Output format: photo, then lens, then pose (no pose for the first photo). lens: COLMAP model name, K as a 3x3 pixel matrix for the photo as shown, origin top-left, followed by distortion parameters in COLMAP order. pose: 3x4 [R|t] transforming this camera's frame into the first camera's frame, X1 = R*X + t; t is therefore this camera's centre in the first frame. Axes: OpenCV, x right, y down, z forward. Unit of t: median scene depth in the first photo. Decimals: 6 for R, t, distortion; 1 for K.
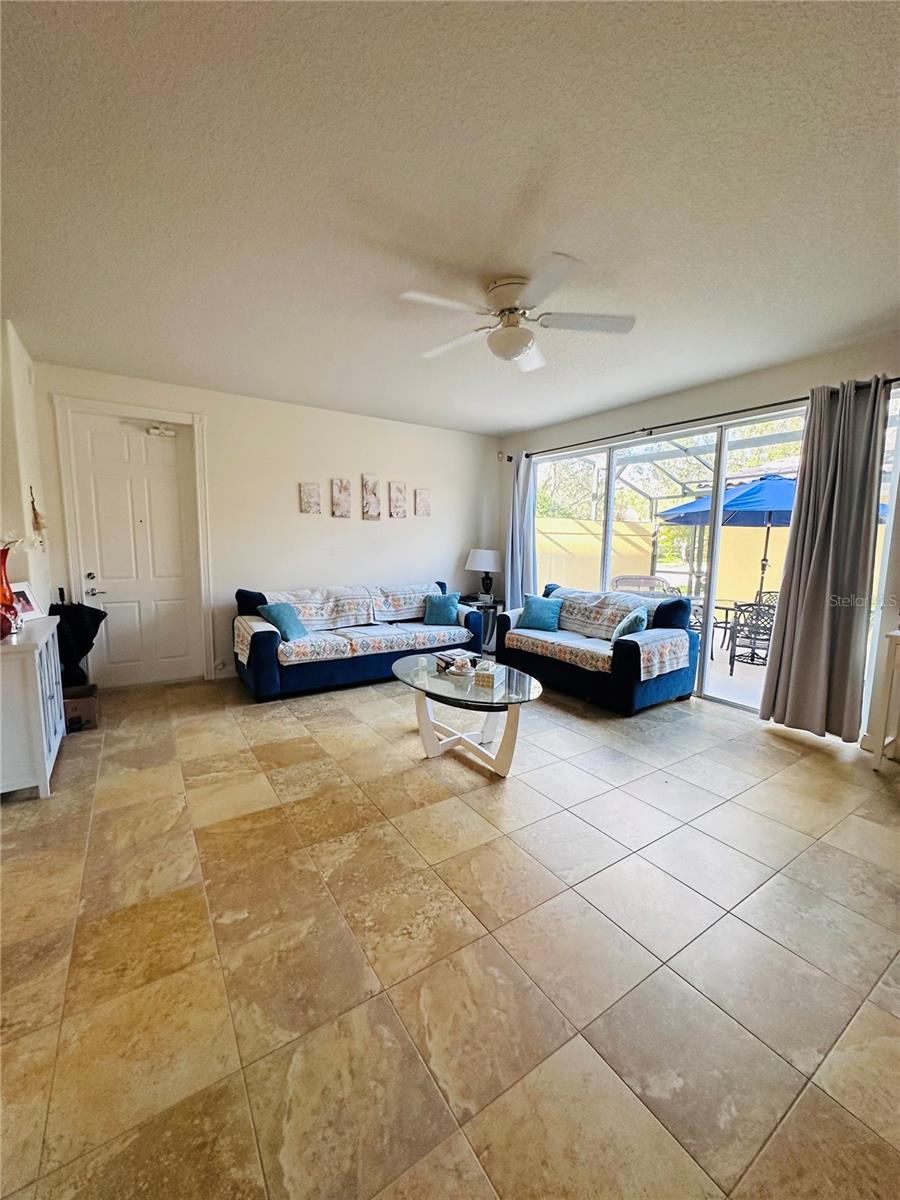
lens RADIAL K [[480.2, 0, 449.8], [0, 480.2, 595.6], [0, 0, 1]] dist [-0.000816, -0.000019]
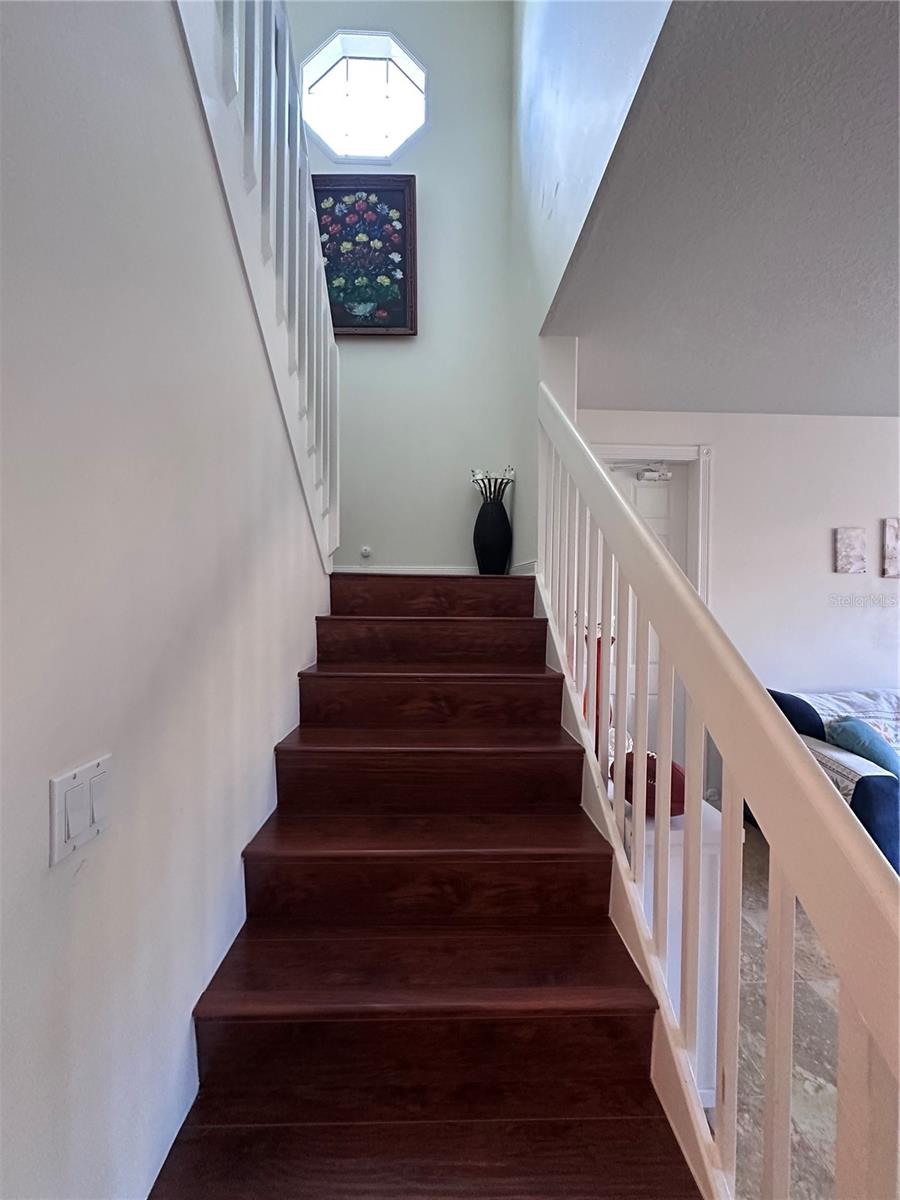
lens RADIAL K [[480.2, 0, 450.6], [0, 480.2, 605.5], [0, 0, 1]] dist [-0.000816, -0.000019]
pose [[0.849469, -0.001250, -0.527637, -0.410997], [-0.053720, 0.994596, -0.088844, -0.042088], [0.524897, 0.103815, 0.844811, 0.177051]]
